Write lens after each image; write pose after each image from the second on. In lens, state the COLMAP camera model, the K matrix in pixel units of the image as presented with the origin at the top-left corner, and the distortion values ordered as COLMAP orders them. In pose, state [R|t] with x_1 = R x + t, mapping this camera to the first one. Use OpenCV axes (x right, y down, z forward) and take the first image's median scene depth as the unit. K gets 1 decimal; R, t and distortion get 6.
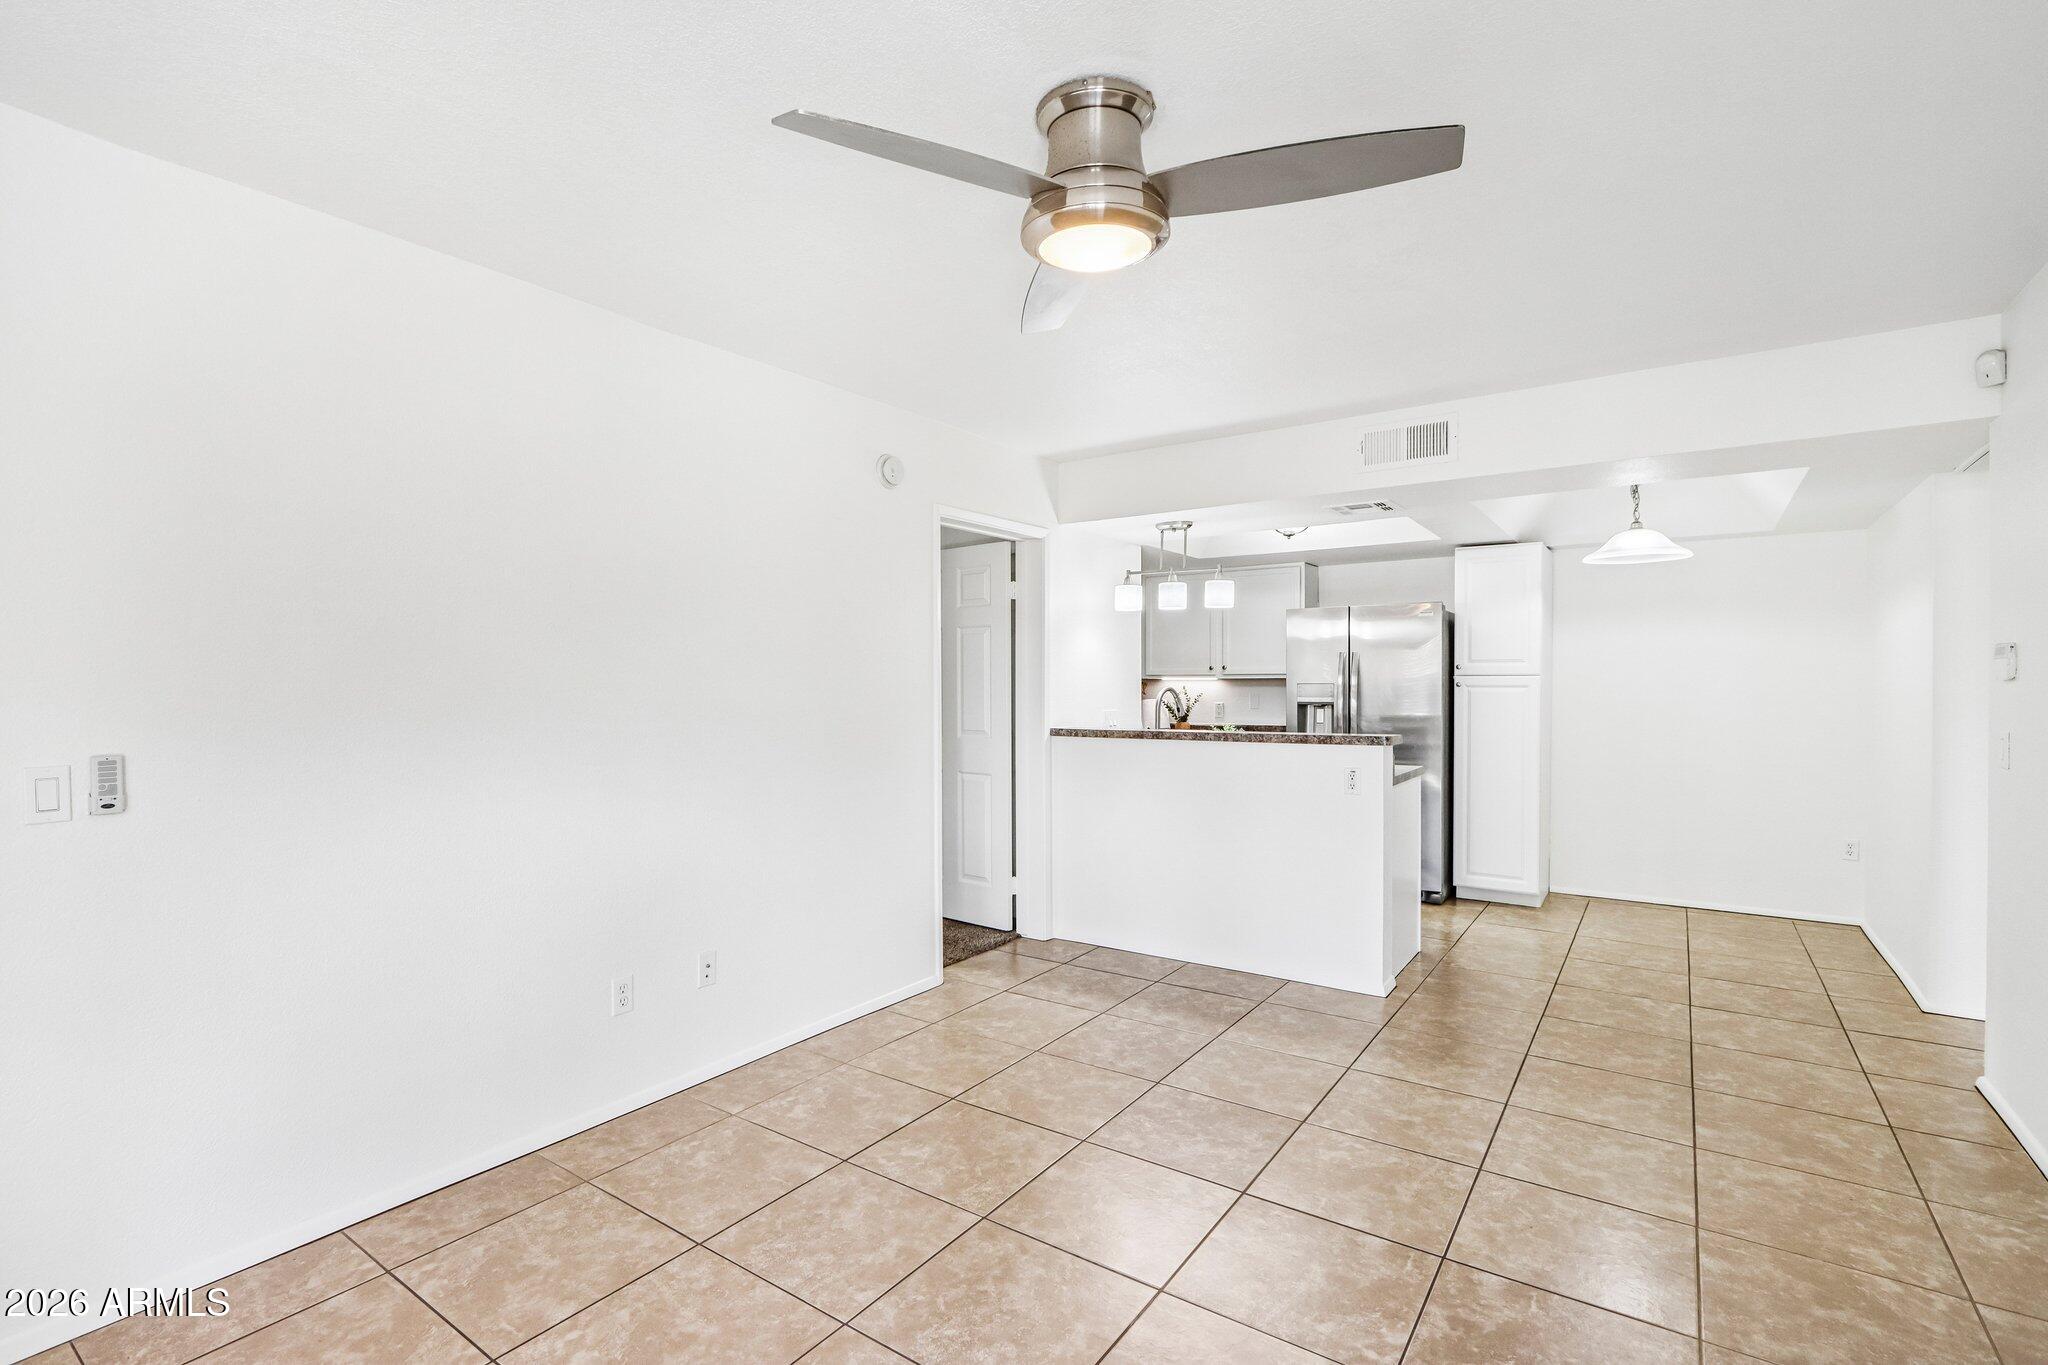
lens RADIAL K [[955.8, 0, 982.2], [0, 955.8, 706.1], [0, 0, 1]] dist [-0.010045, 0.001684]
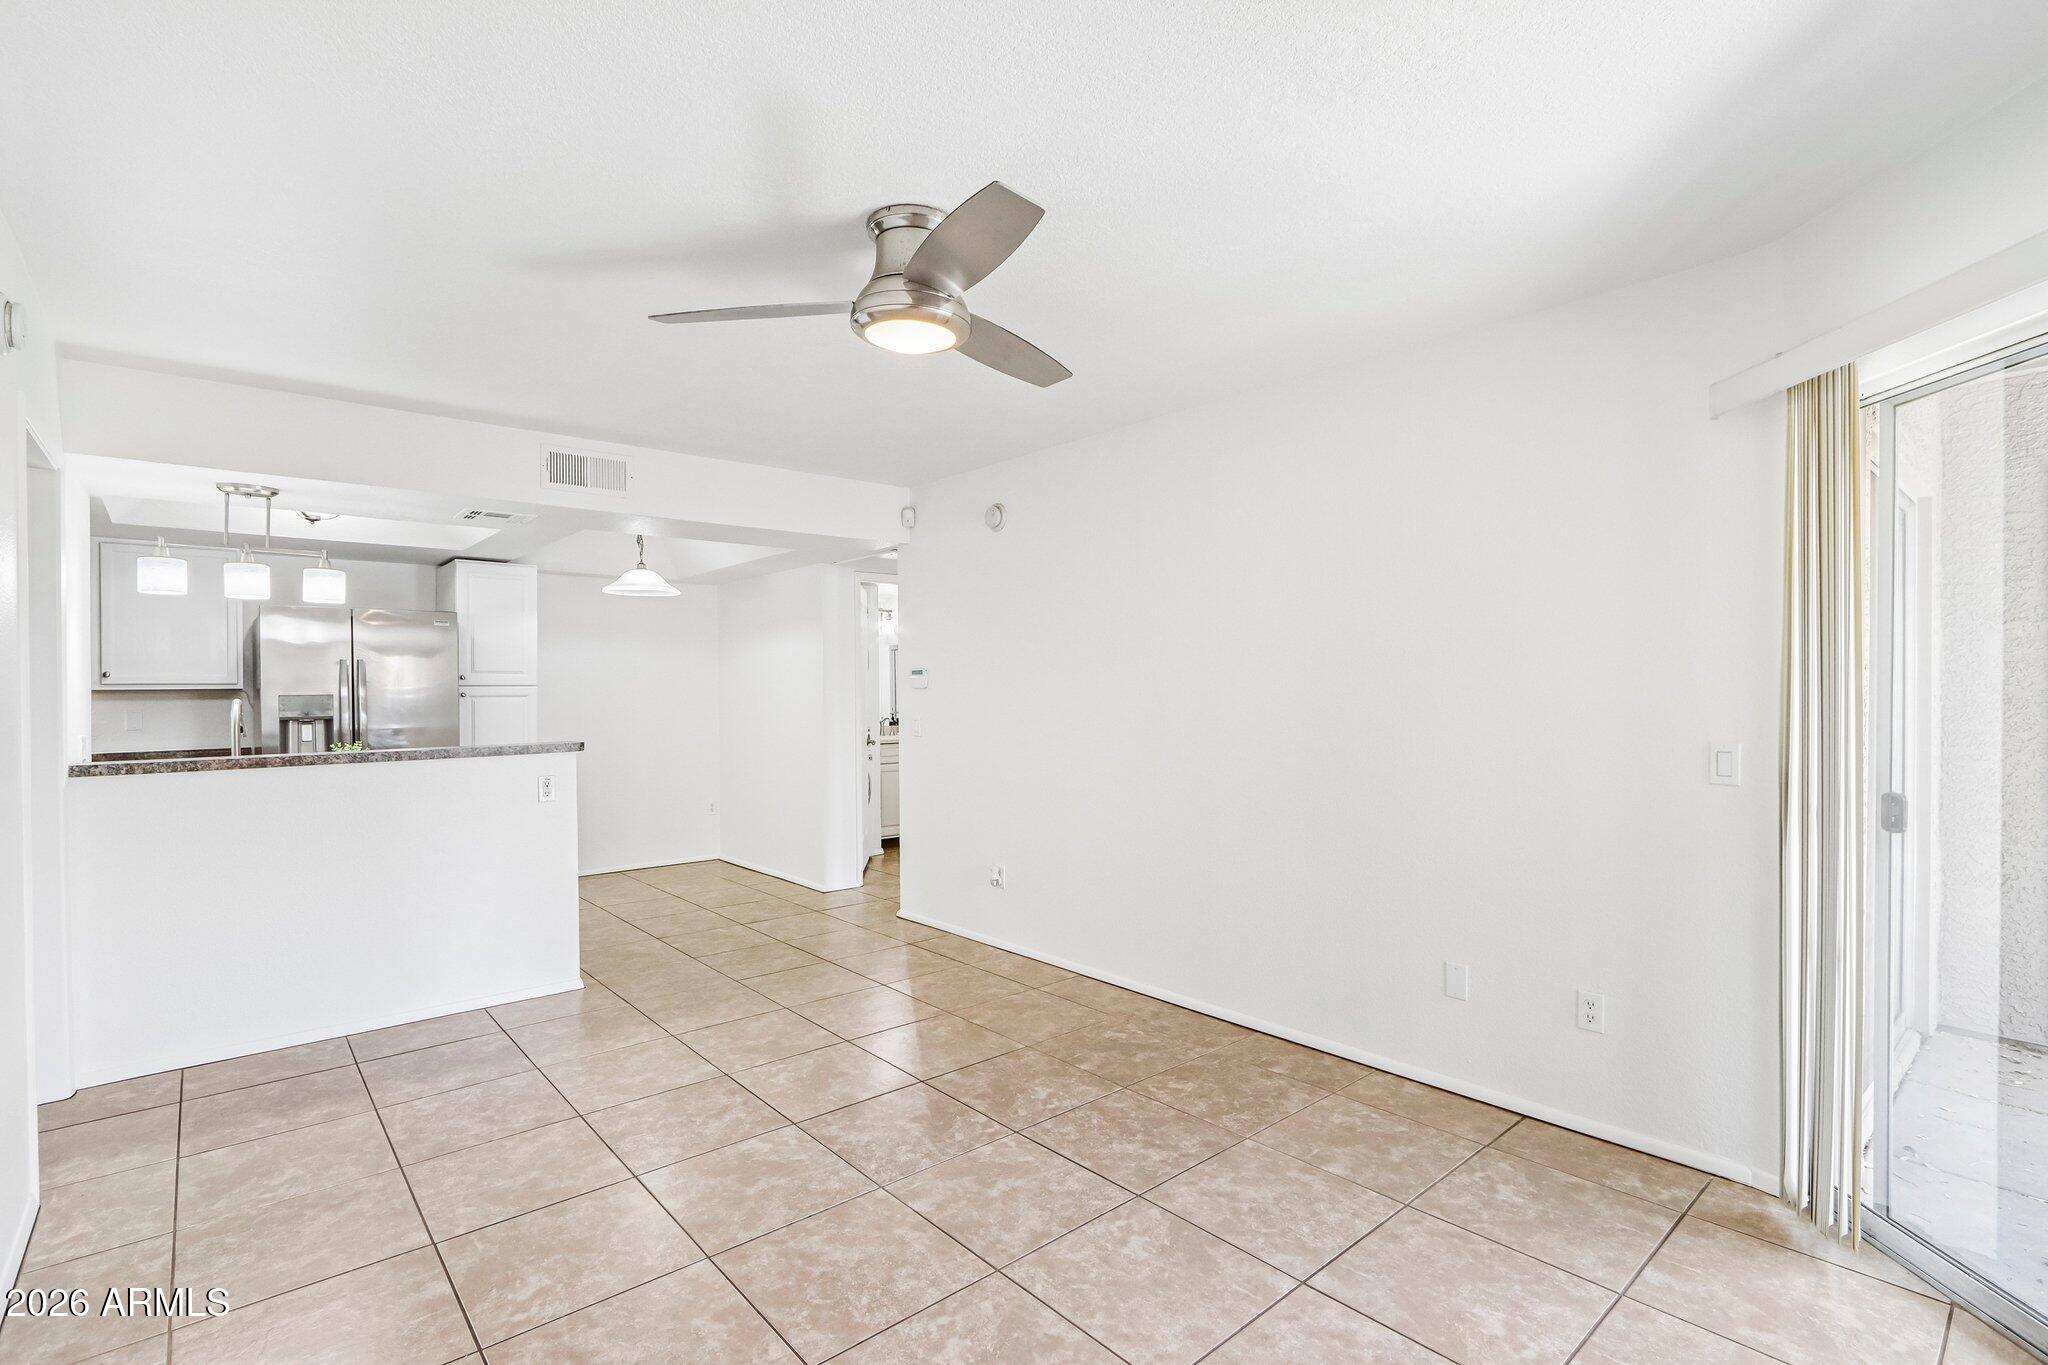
lens RADIAL K [[955.8, 0, 1018.8], [0, 955.8, 694.7], [0, 0, 1]] dist [-0.010045, 0.001684]
pose [[0.218780, -0.005901, 0.975756, -0.421514], [0.031217, 0.999512, -0.000954, -0.003814], [-0.975275, 0.030669, 0.218858, 0.238856]]
